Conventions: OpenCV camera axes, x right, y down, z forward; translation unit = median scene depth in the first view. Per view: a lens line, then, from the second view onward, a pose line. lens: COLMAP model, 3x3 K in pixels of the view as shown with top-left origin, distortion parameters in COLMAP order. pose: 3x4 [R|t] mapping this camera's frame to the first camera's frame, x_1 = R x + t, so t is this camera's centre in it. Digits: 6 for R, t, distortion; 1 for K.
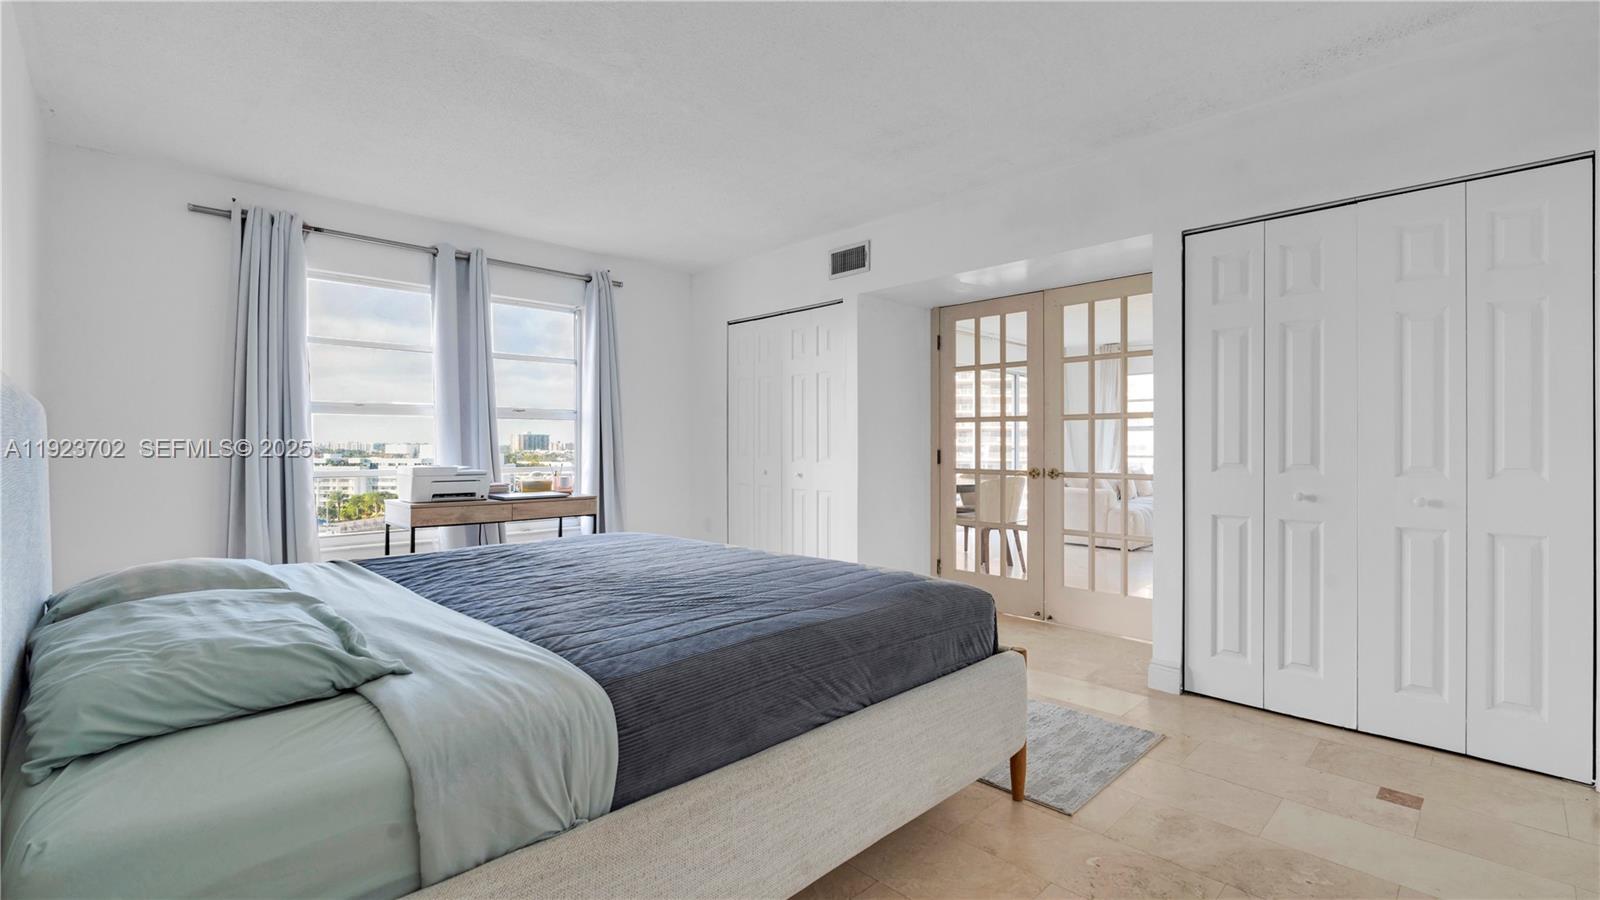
lens RADIAL K [[701.8, 0, 806.1], [0, 701.8, 445.3], [0, 0, 1]] dist [-0.007417, 0.000910]
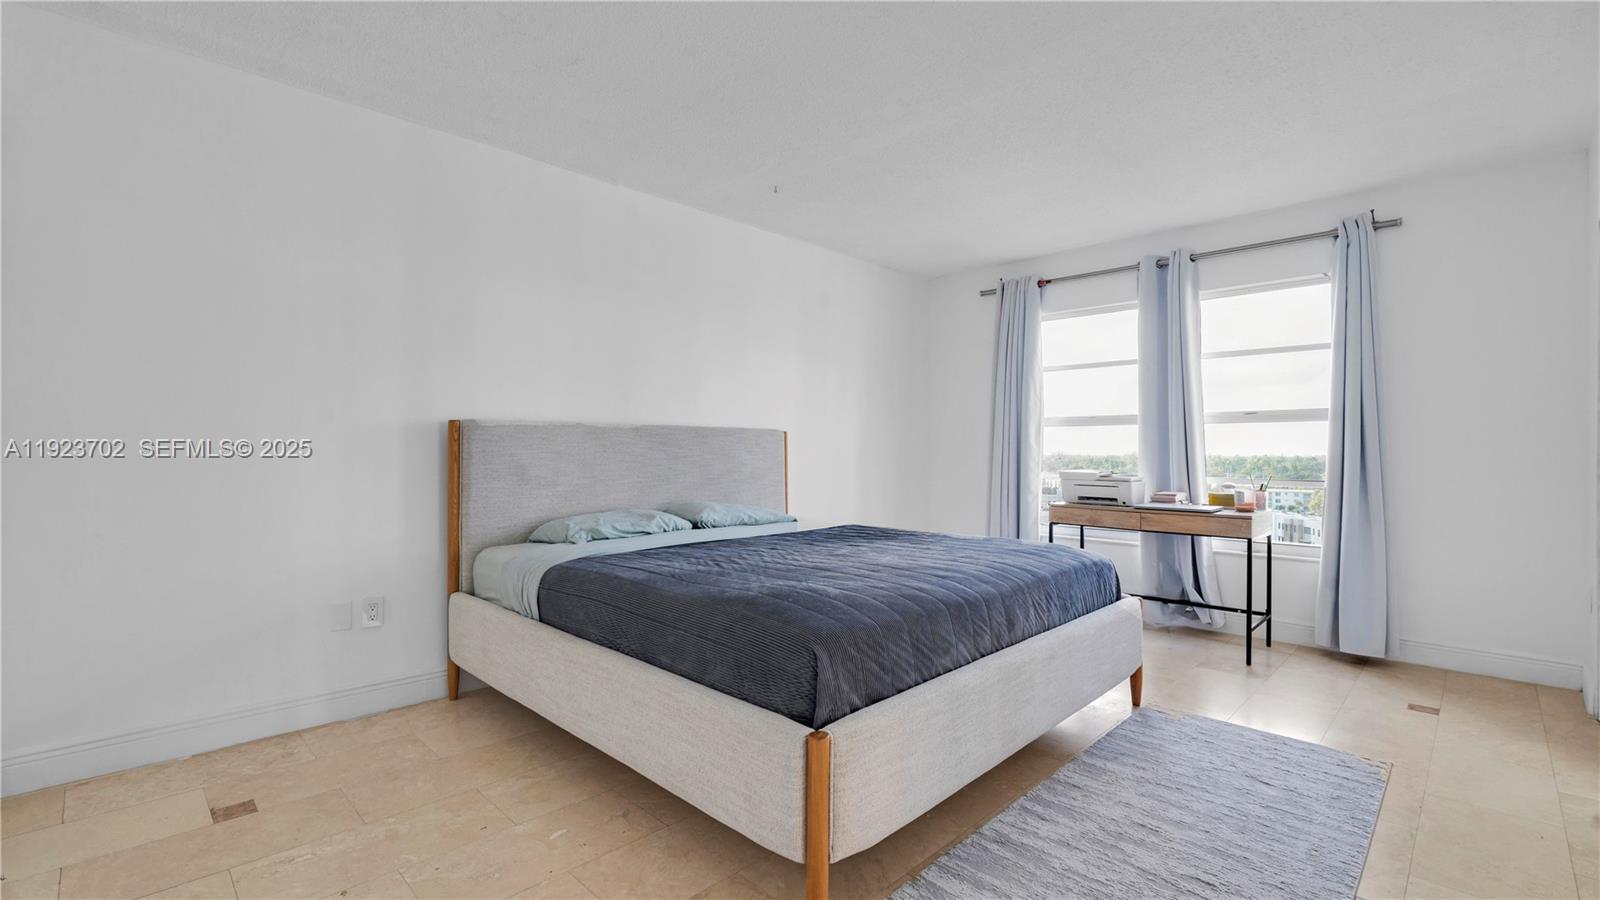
lens RADIAL K [[701.8, 0, 802.7], [0, 701.8, 448.9], [0, 0, 1]] dist [-0.007417, 0.000910]
pose [[0.025547, -0.006919, -0.999650, 0.540369], [-0.004005, 0.999967, -0.007024, 0.004462], [0.999666, 0.004183, 0.025518, 0.512918]]
